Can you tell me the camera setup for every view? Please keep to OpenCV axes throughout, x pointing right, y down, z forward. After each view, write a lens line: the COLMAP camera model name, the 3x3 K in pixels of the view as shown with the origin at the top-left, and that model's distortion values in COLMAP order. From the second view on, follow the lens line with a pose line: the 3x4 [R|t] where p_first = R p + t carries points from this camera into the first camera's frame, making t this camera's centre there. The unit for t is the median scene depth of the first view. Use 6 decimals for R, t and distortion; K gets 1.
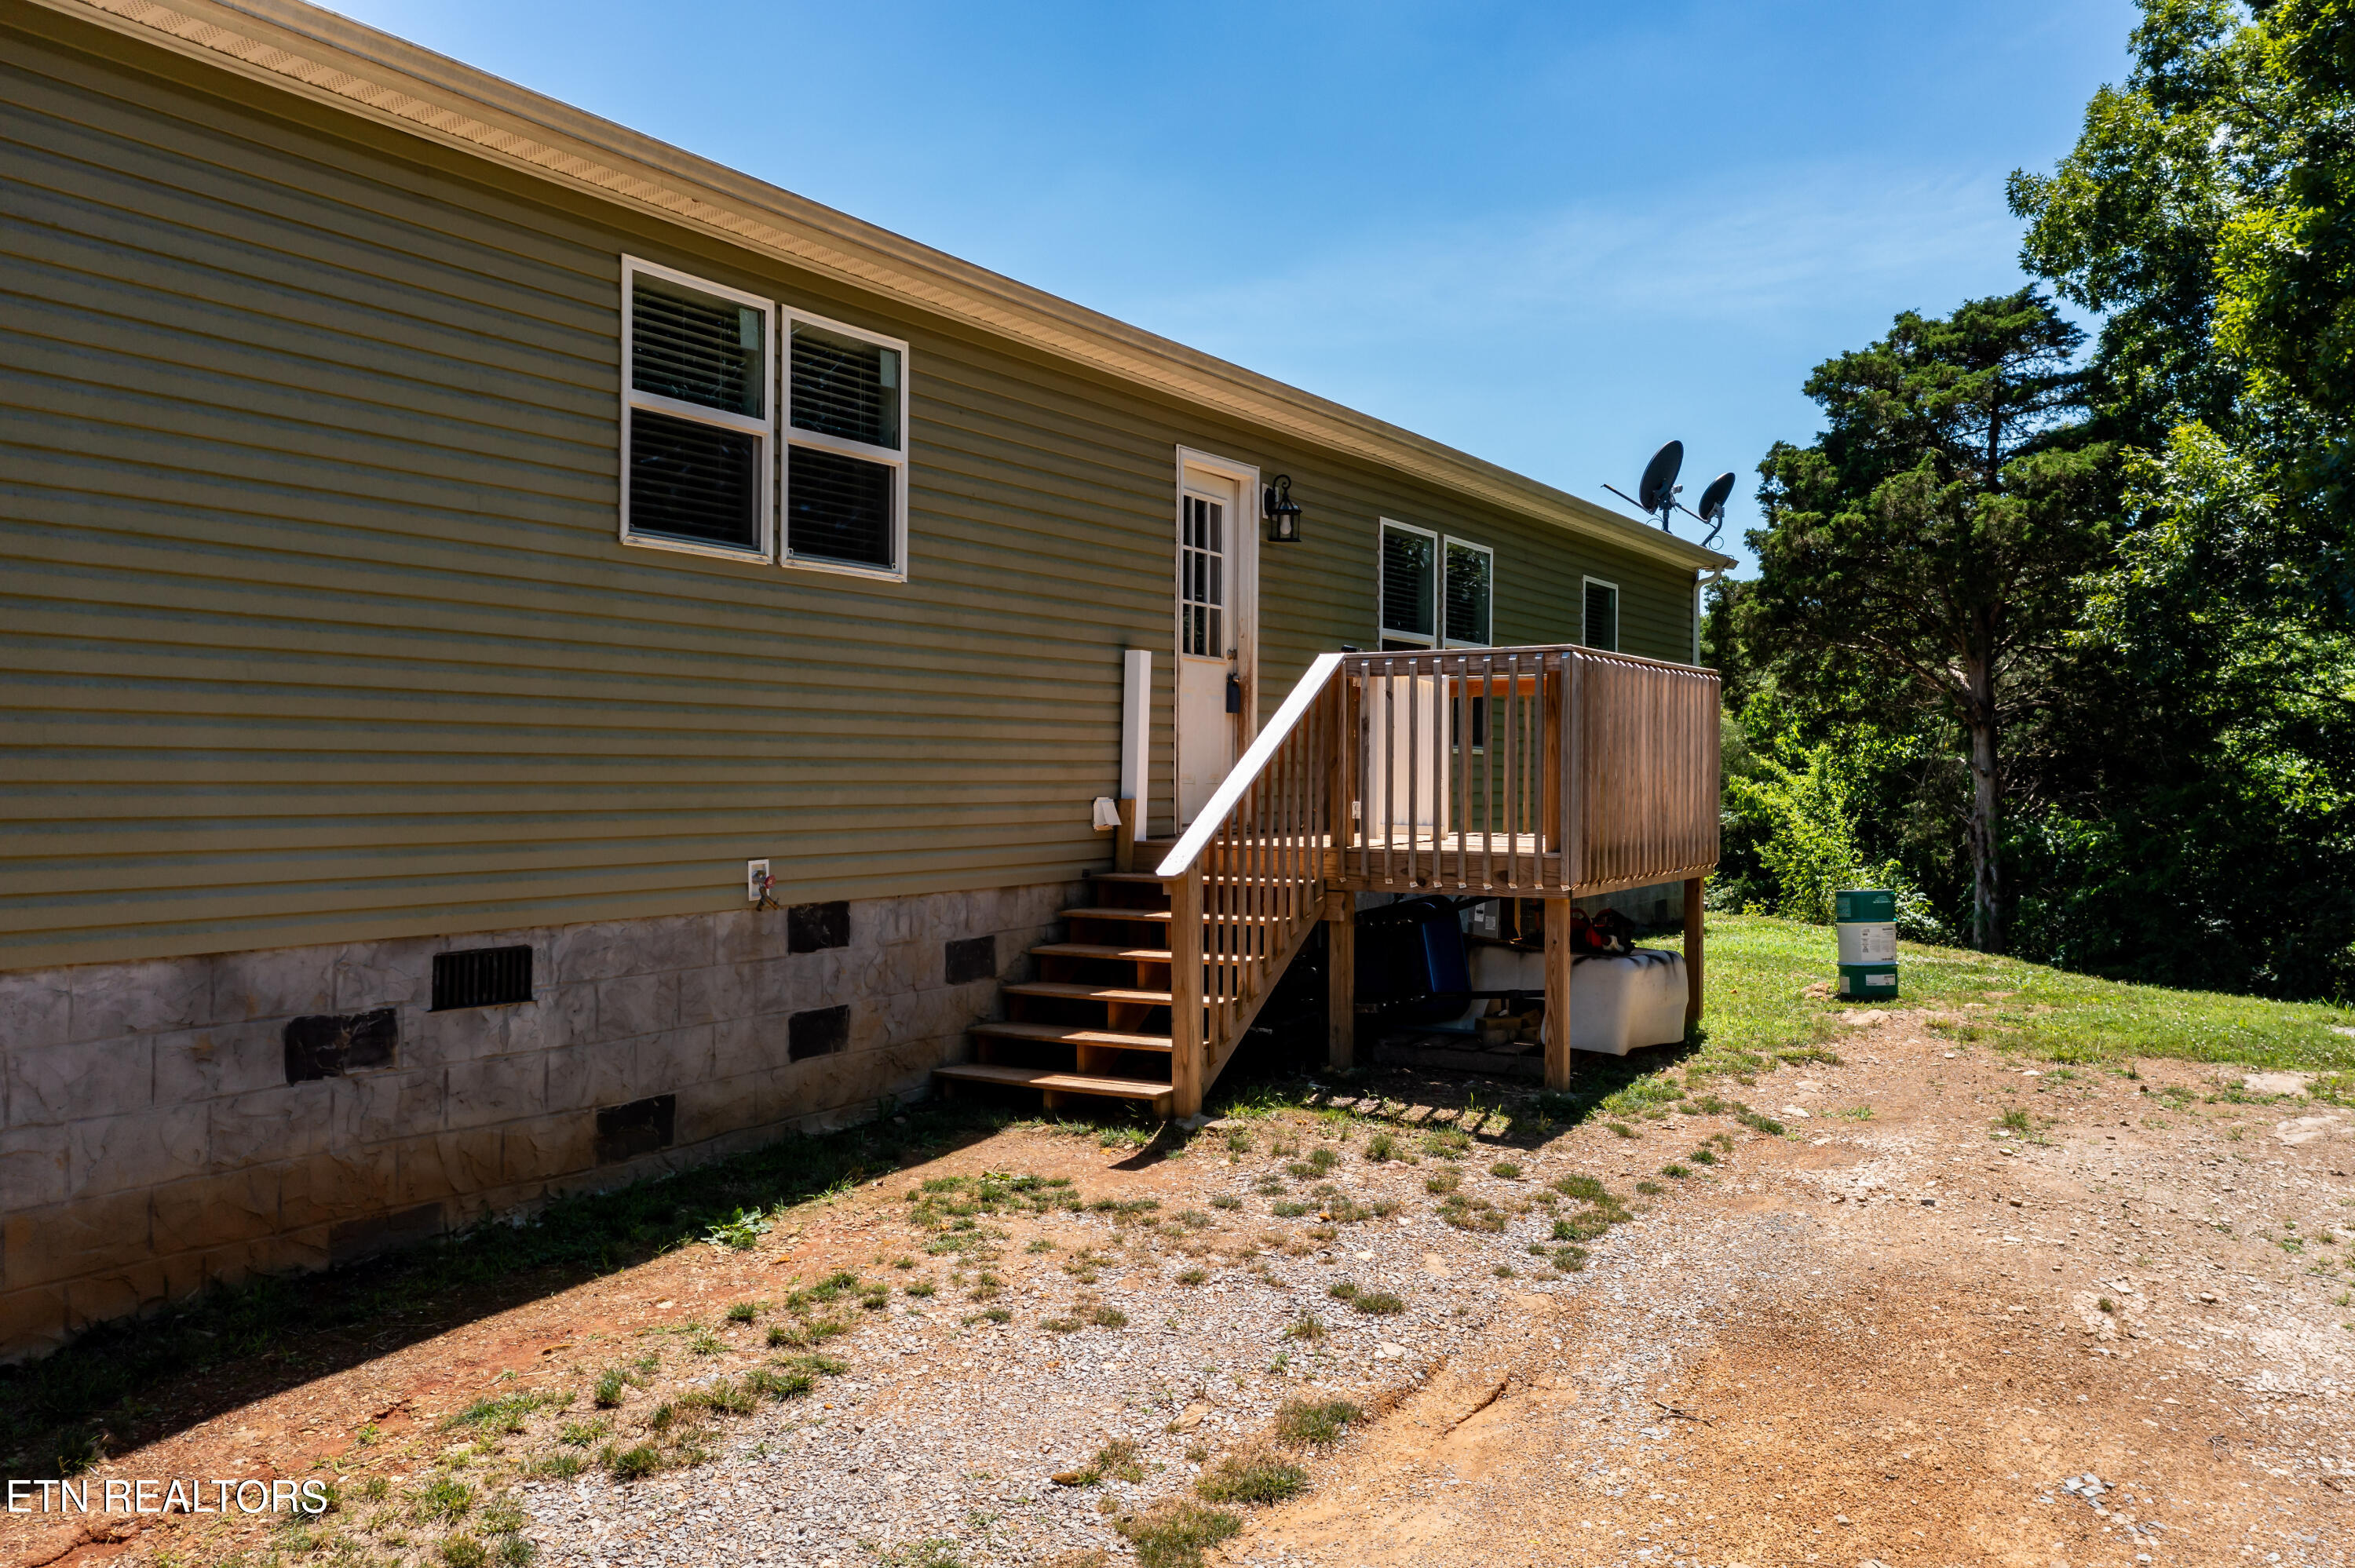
lens RADIAL K [[1874.2, 0, 1184.0], [0, 1874.2, 782.6], [0, 0, 1]] dist [0.000377, 0.012187]
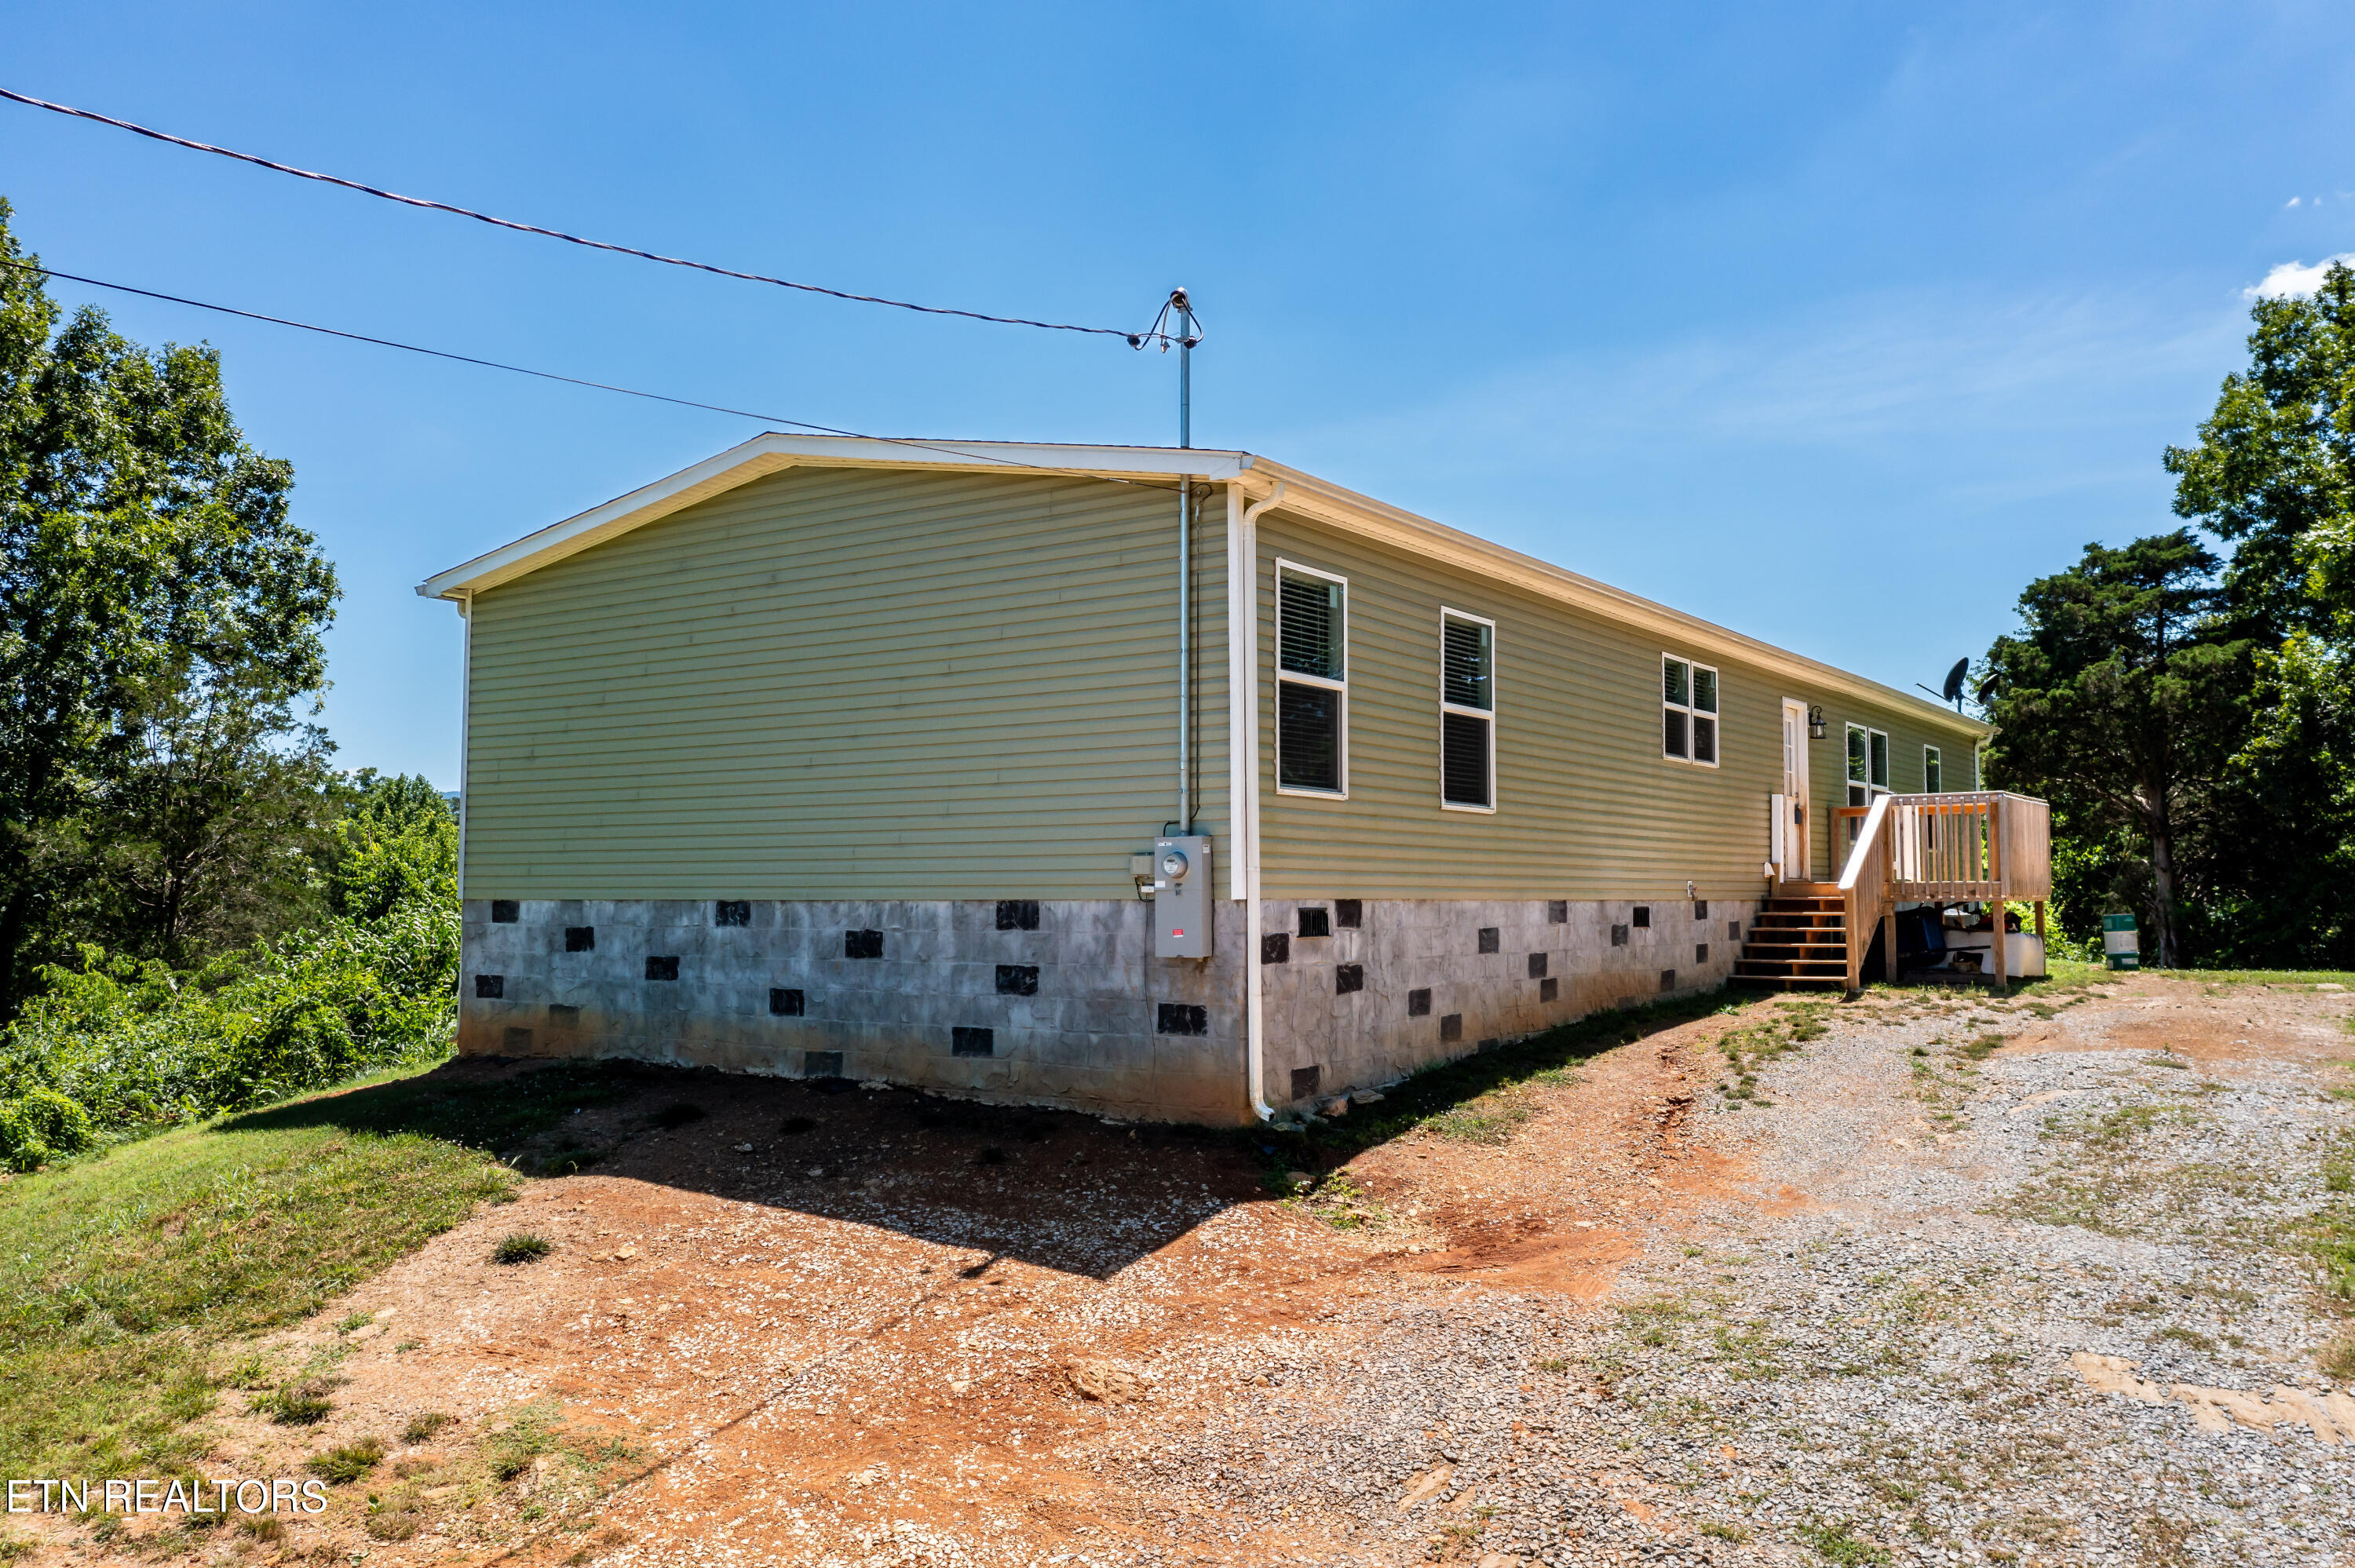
lens RADIAL K [[1874.2, 0, 1170.2], [0, 1874.2, 784.1], [0, 0, 1]] dist [0.000377, 0.012187]
pose [[0.997592, -0.009552, -0.068694, -0.228475], [0.004856, 0.997660, -0.068203, 0.024495], [0.069185, 0.067705, 0.995304, -0.476159]]
